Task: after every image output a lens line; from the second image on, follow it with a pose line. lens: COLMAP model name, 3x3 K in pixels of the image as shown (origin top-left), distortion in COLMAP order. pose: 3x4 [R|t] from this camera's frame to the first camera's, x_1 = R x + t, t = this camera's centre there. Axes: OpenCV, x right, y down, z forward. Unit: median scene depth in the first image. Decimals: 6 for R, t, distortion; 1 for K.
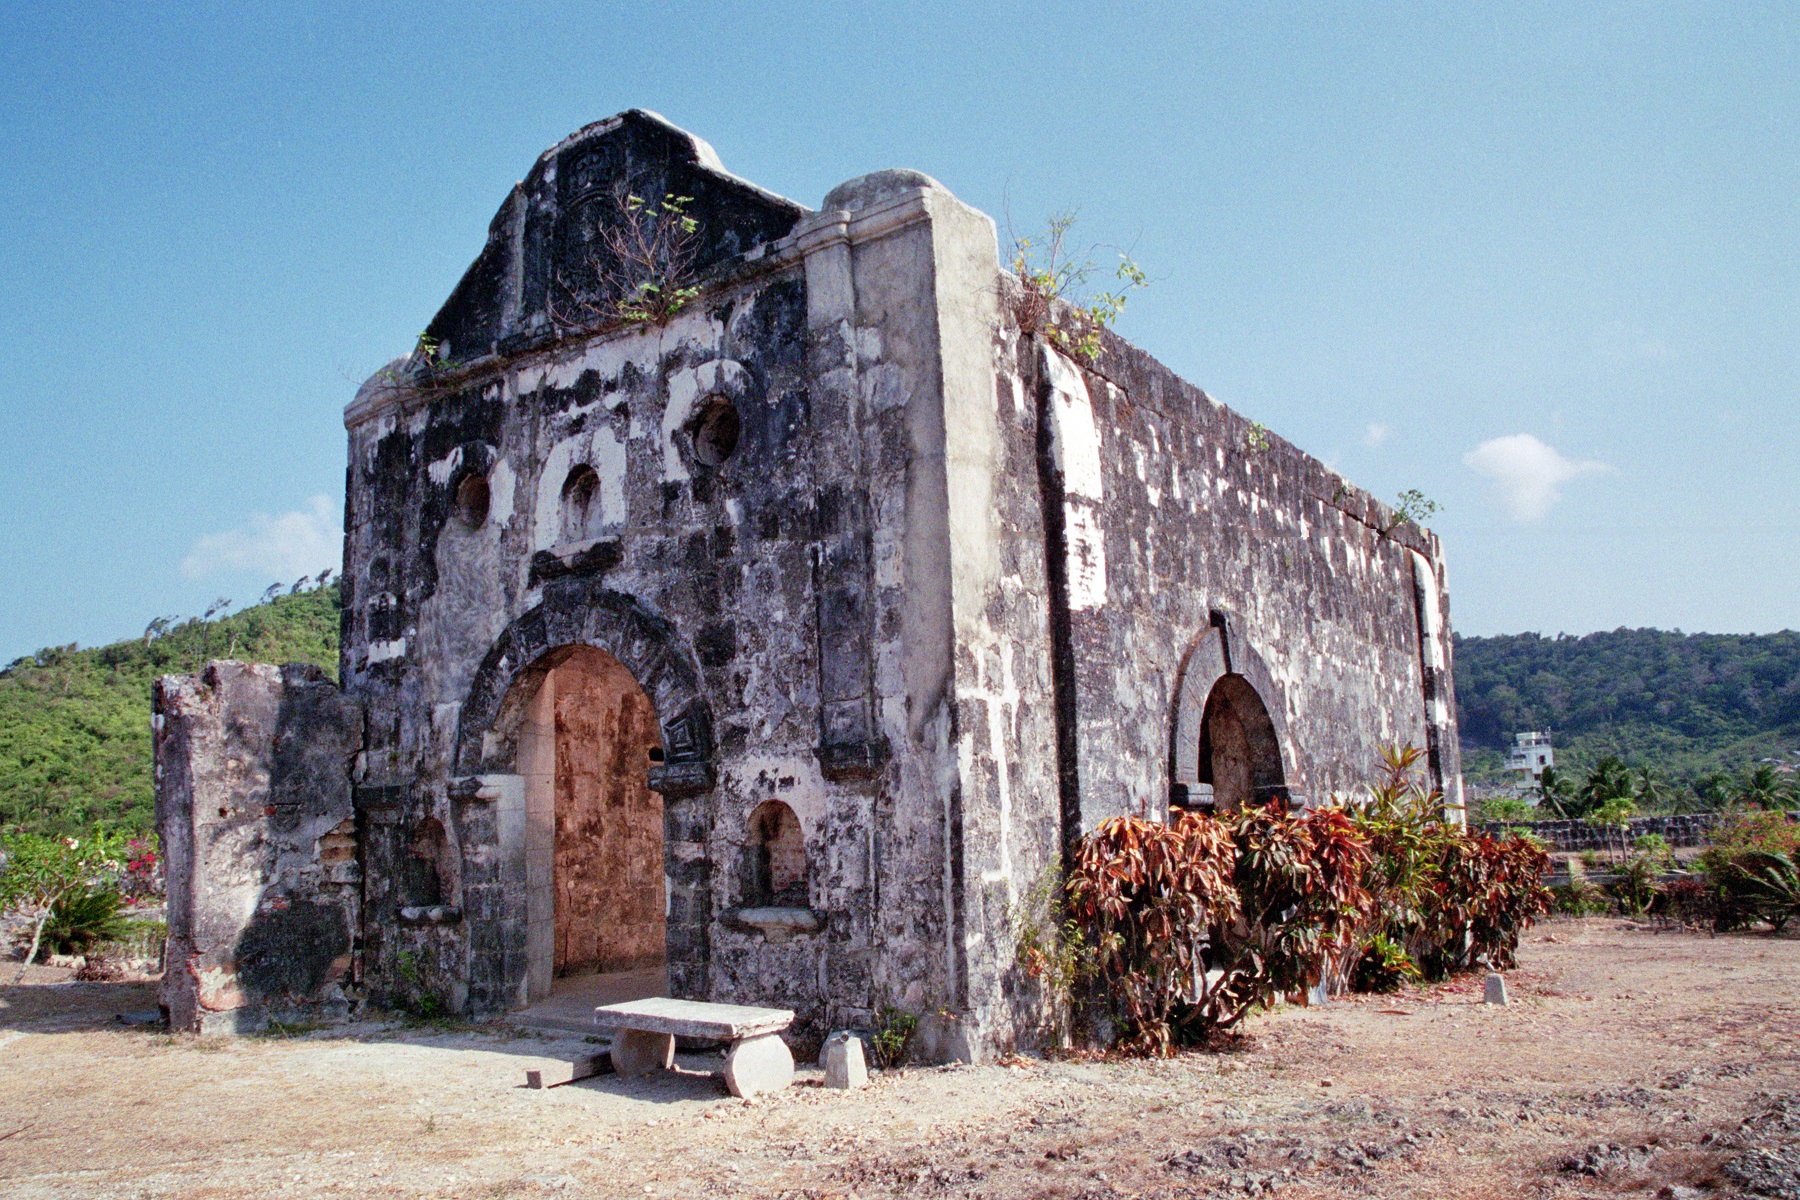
lens RADIAL K [[1292.7, 0, 900.0], [0, 1292.7, 600.0], [0, 0, 1]] dist [-0.076157, 0.061969]
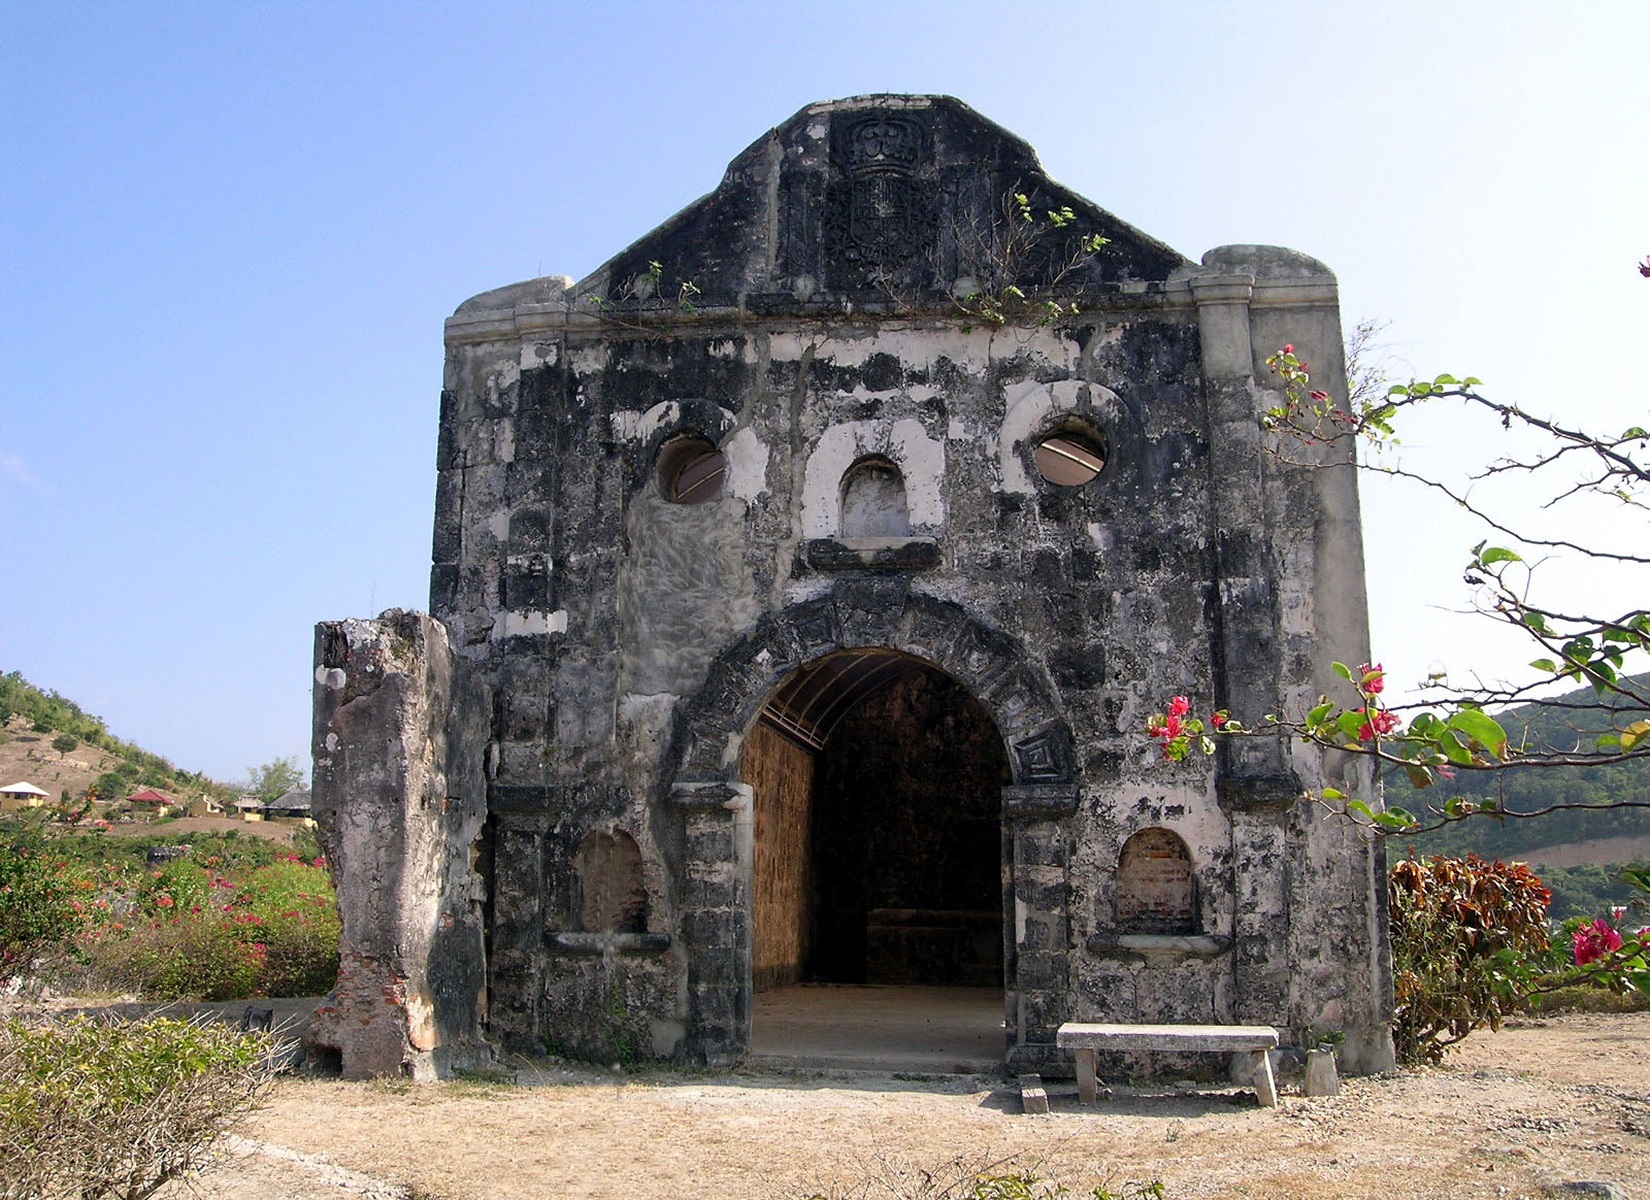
lens RADIAL K [[1444.1, 0, 825.0], [0, 1444.1, 600.0], [0, 0, 1]] dist [-0.138171, 0.132588]
pose [[0.887813, 0.139501, 0.438551, -0.760249], [-0.120364, 0.990166, -0.071300, 0.080721], [-0.444185, 0.010515, 0.895873, 0.099060]]
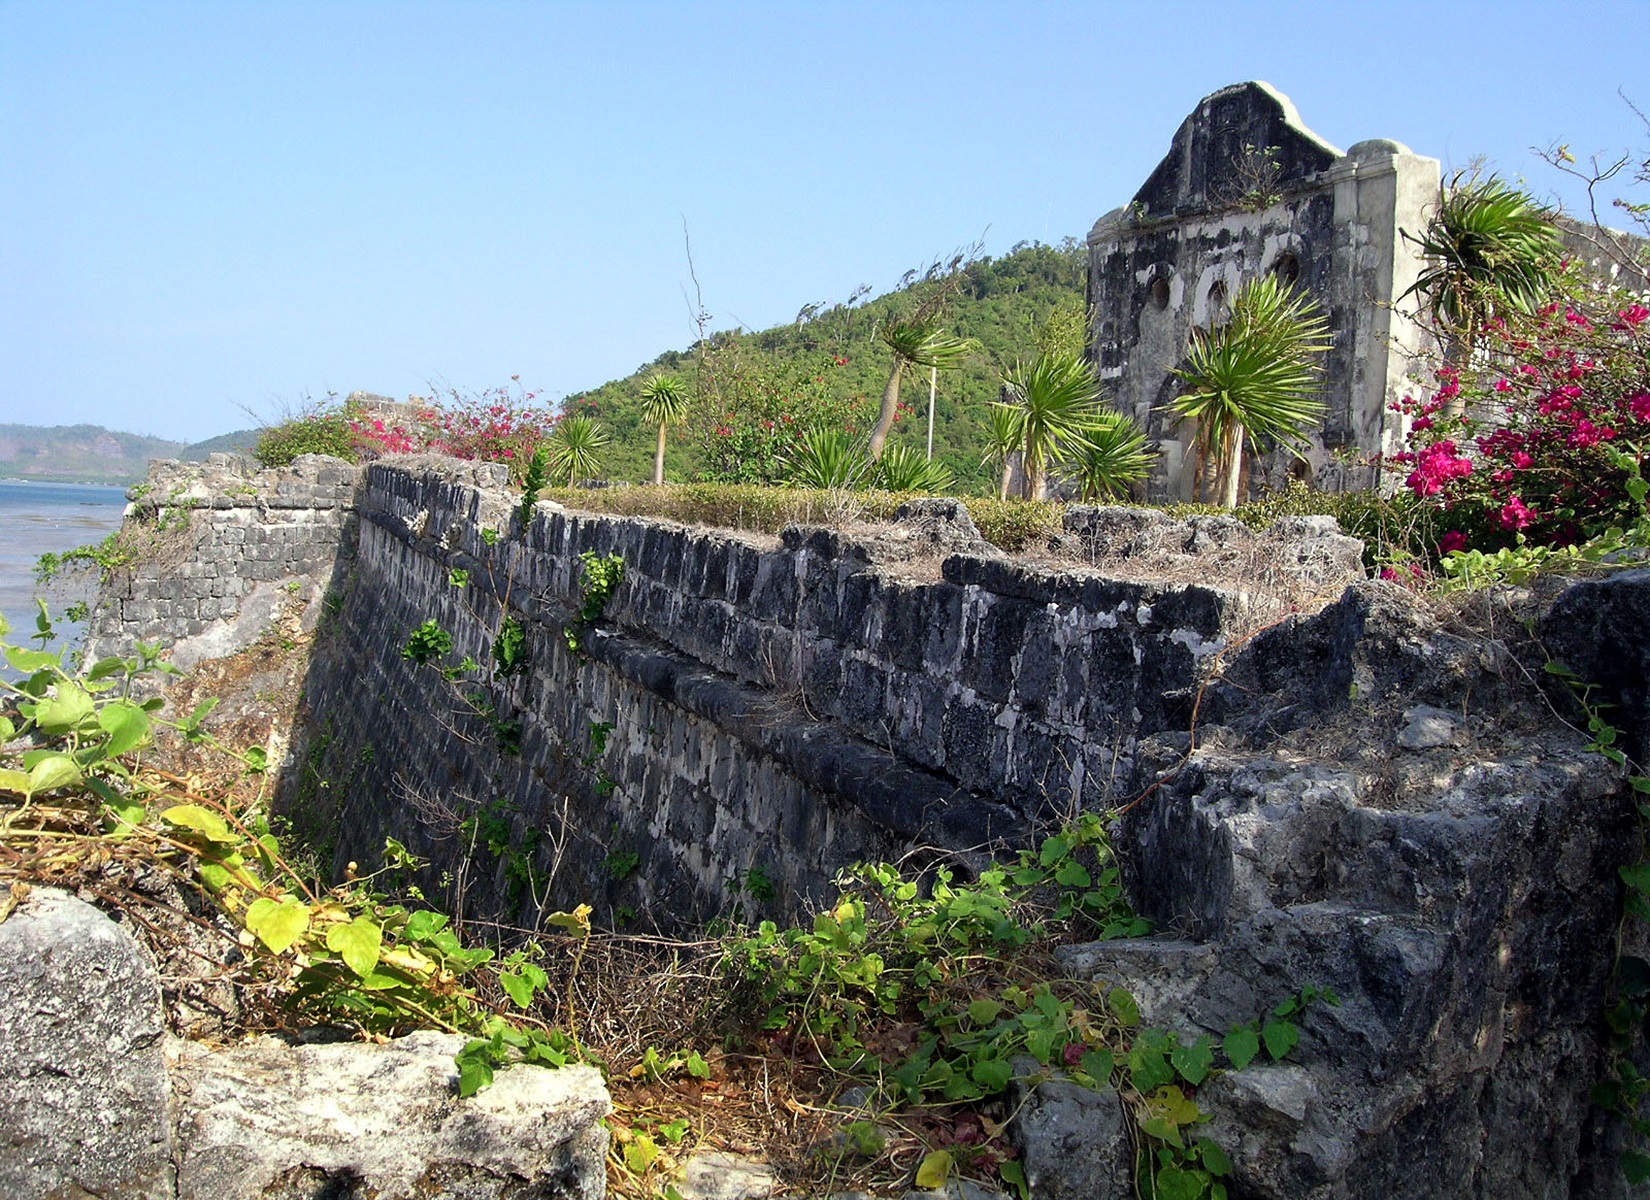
lens RADIAL K [[1437.2, 0, 879.5], [0, 1437.2, 637.8], [0, 0, 1]] dist [-0.185479, 0.249095]
pose [[0.891508, 0.111105, -0.439168, 0.298537], [-0.001351, 0.970105, 0.242683, -0.104416], [0.453002, -0.215761, 0.865007, -1.221642]]
